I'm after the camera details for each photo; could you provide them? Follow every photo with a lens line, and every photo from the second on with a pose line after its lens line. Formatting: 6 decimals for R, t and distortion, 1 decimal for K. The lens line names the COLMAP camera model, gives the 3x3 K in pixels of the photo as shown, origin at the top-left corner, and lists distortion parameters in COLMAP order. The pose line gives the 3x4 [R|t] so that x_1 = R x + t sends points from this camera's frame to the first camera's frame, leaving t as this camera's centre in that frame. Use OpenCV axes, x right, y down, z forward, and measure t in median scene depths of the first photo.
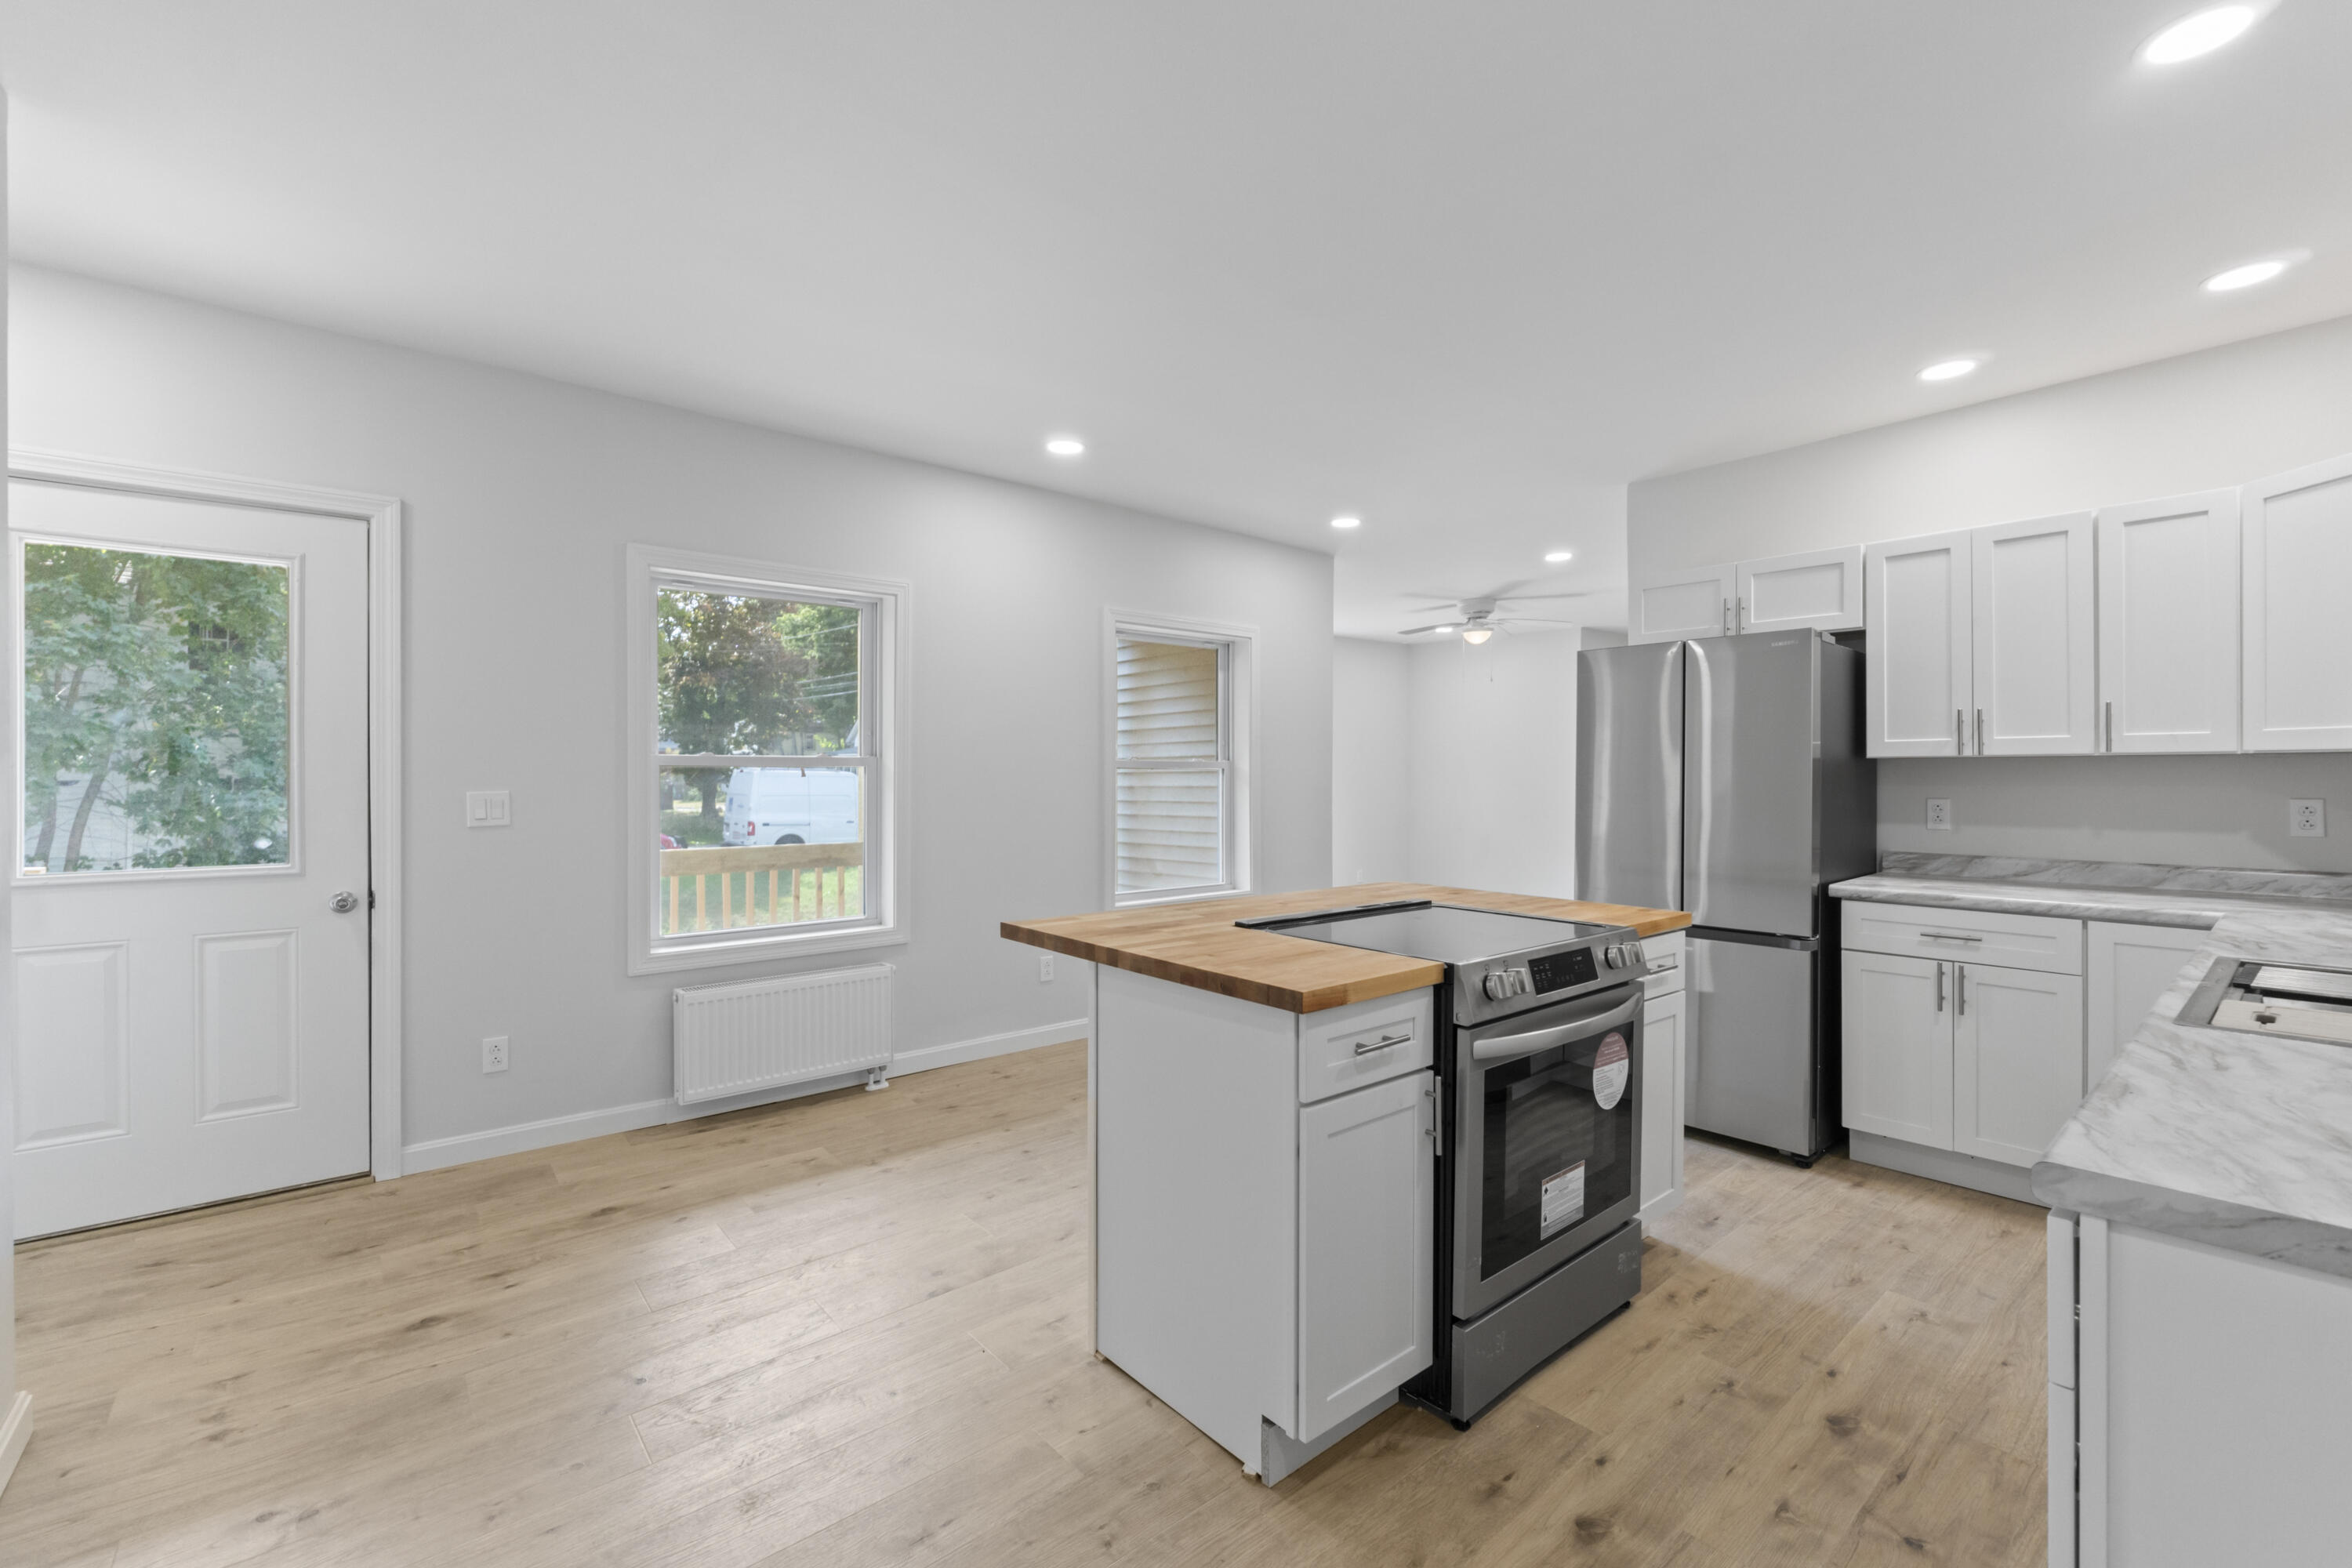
lens RADIAL K [[987.4, 0, 1169.3], [0, 987.4, 774.5], [0, 0, 1]] dist [-0.002735, 0.000272]
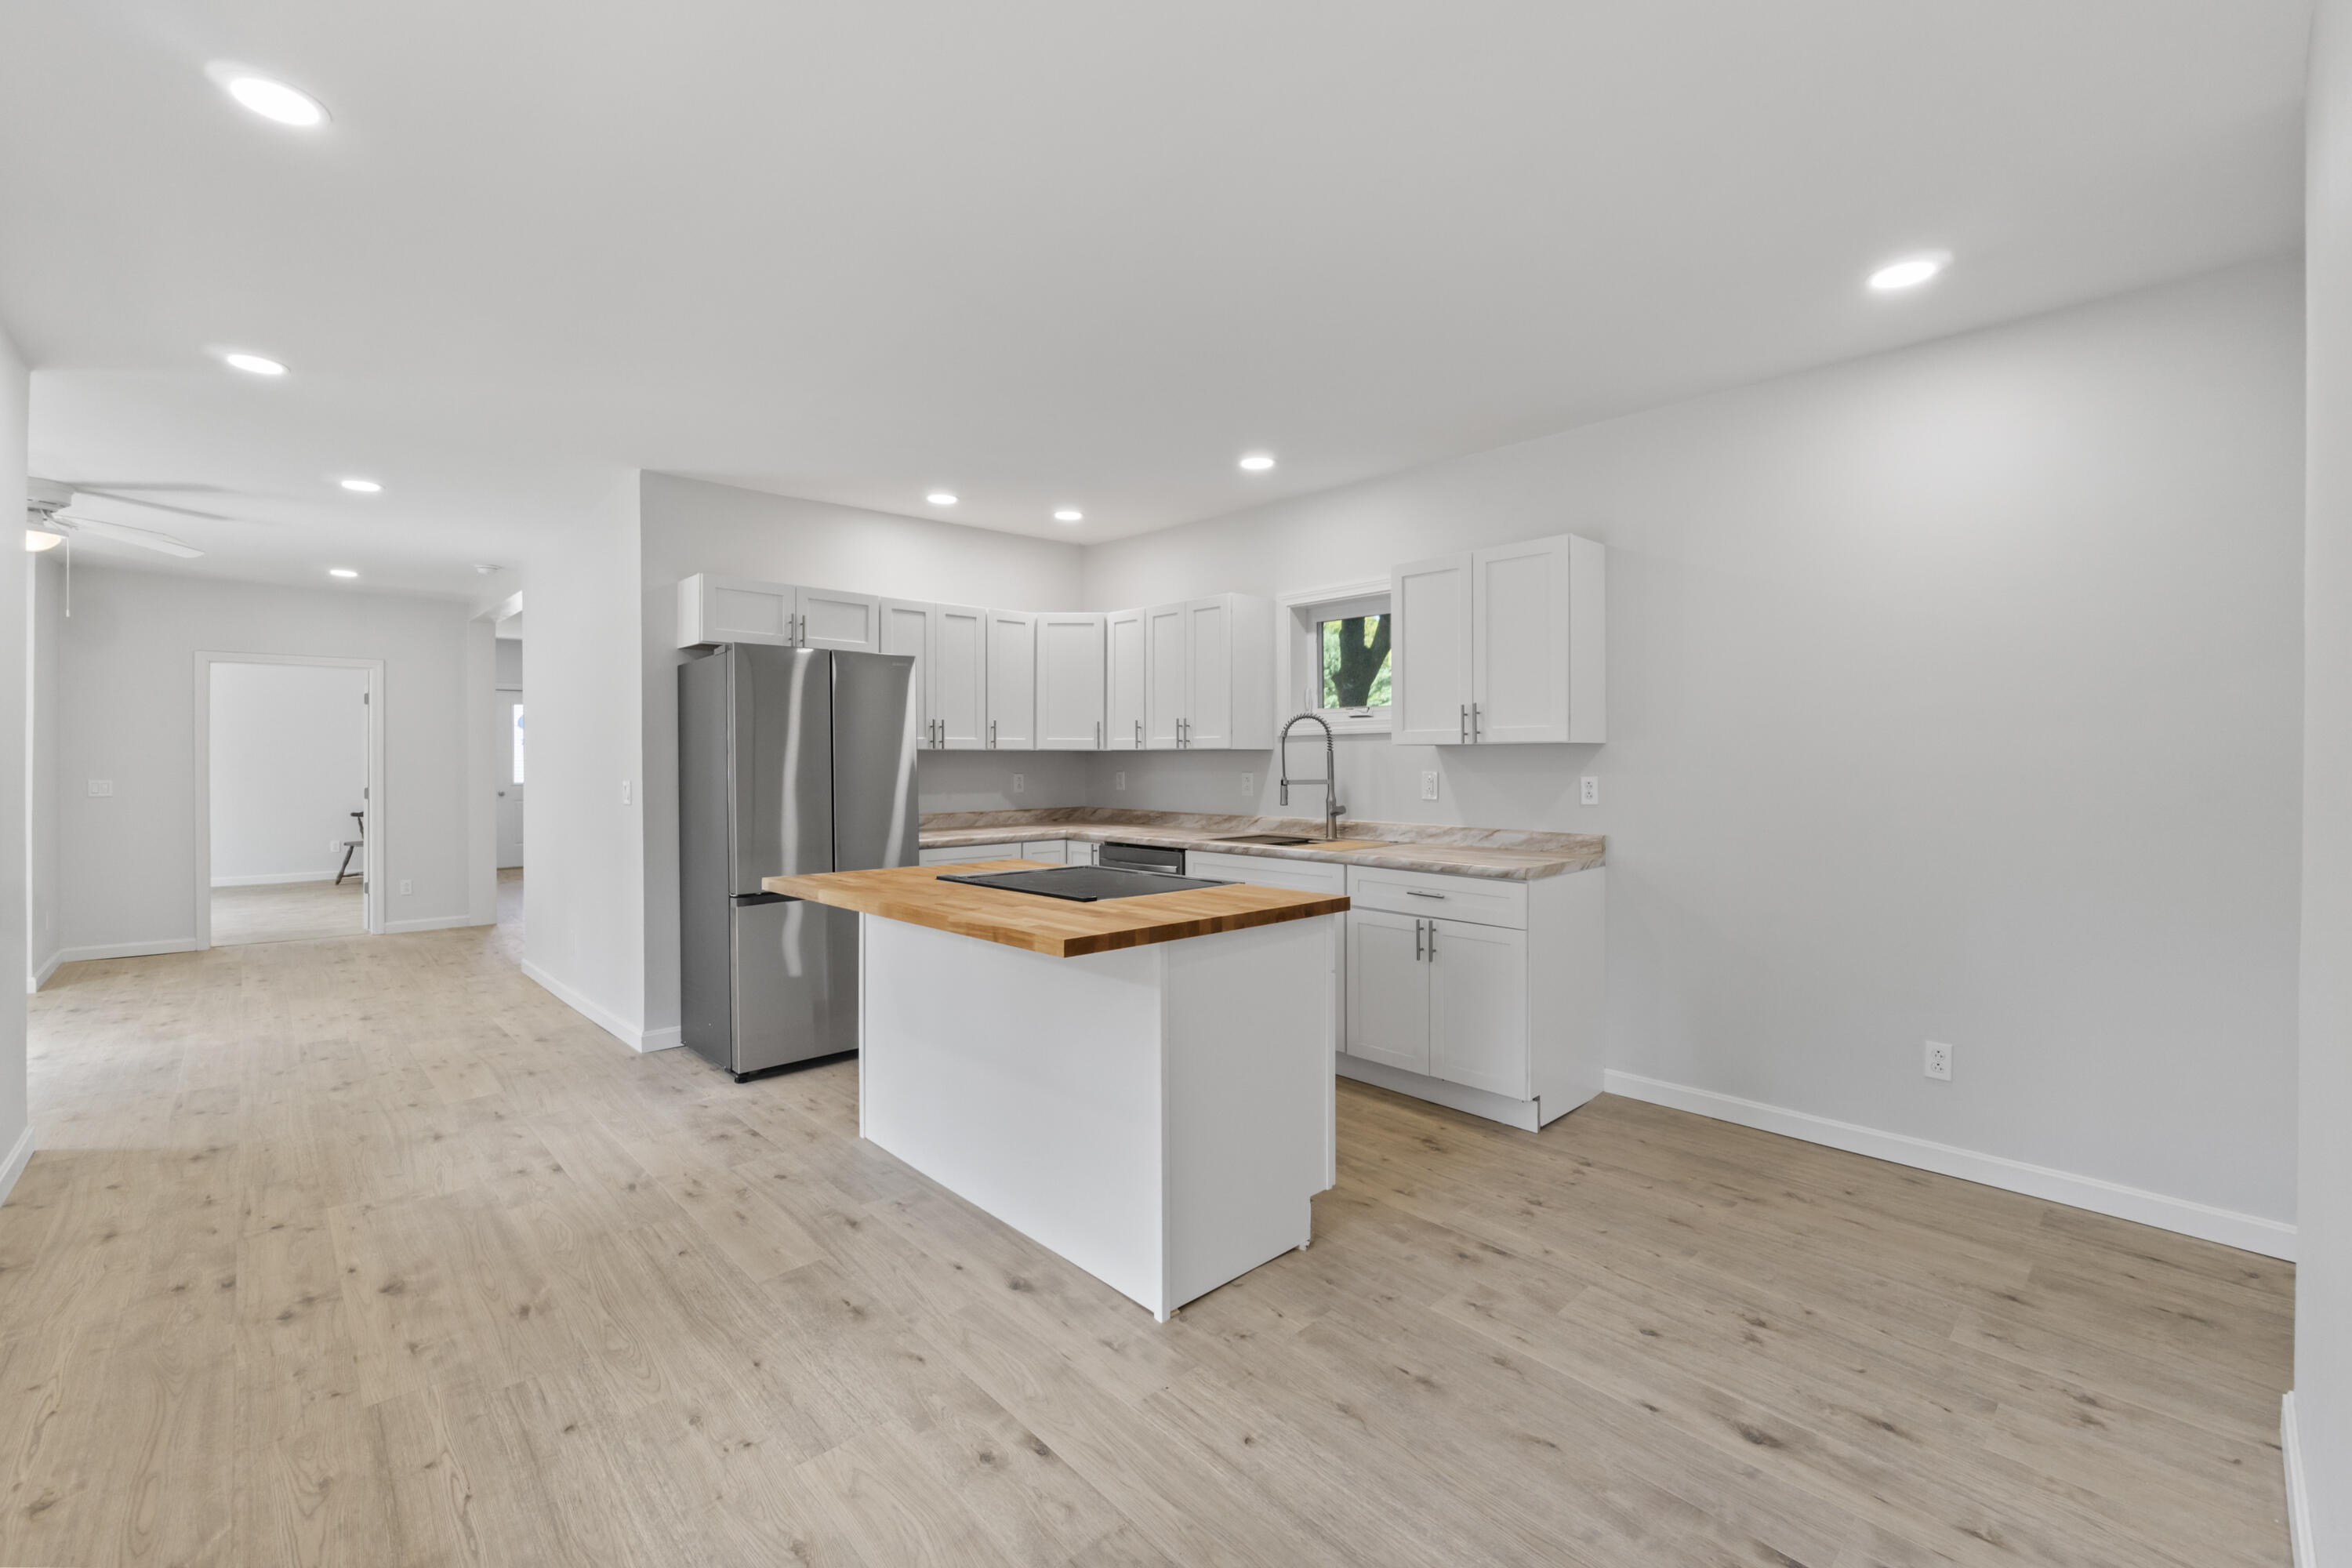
lens RADIAL K [[987.4, 0, 1169.3], [0, 987.4, 774.5], [0, 0, 1]] dist [-0.002735, 0.000272]
pose [[-0.044462, -0.013734, 0.998917, -0.690421], [0.008909, 0.999860, 0.014144, 0.001432], [-0.998971, 0.009528, -0.044334, 0.650257]]
